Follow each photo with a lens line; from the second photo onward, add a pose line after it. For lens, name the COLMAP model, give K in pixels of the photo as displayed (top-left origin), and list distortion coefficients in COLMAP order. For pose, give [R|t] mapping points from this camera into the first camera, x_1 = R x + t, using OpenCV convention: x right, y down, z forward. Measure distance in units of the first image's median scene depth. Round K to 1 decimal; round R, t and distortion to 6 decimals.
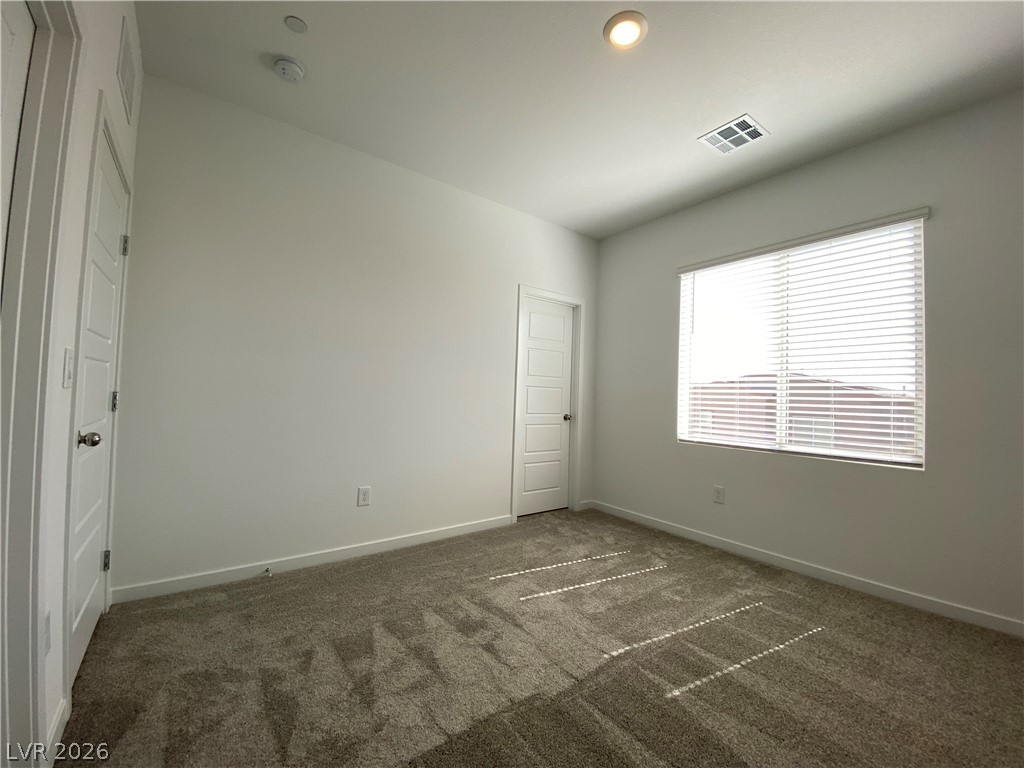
lens RADIAL K [[412.8, 0, 512.0], [0, 412.8, 384.0], [0, 0, 1]] dist [0.003017, -0.011415]
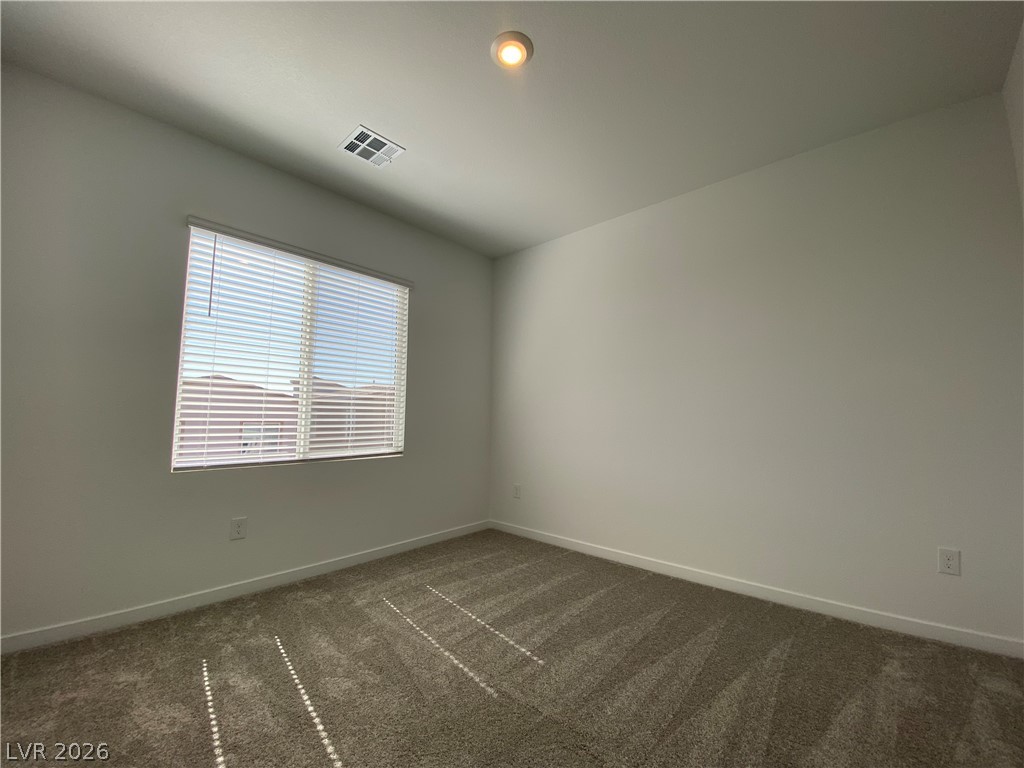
lens RADIAL K [[412.8, 0, 512.0], [0, 412.8, 384.0], [0, 0, 1]] dist [0.003017, -0.011415]
pose [[-0.194436, 0.045088, 0.979879, -0.427096], [-0.042983, 0.997592, -0.054432, 0.013081], [-0.979973, -0.052702, -0.192029, 0.718094]]
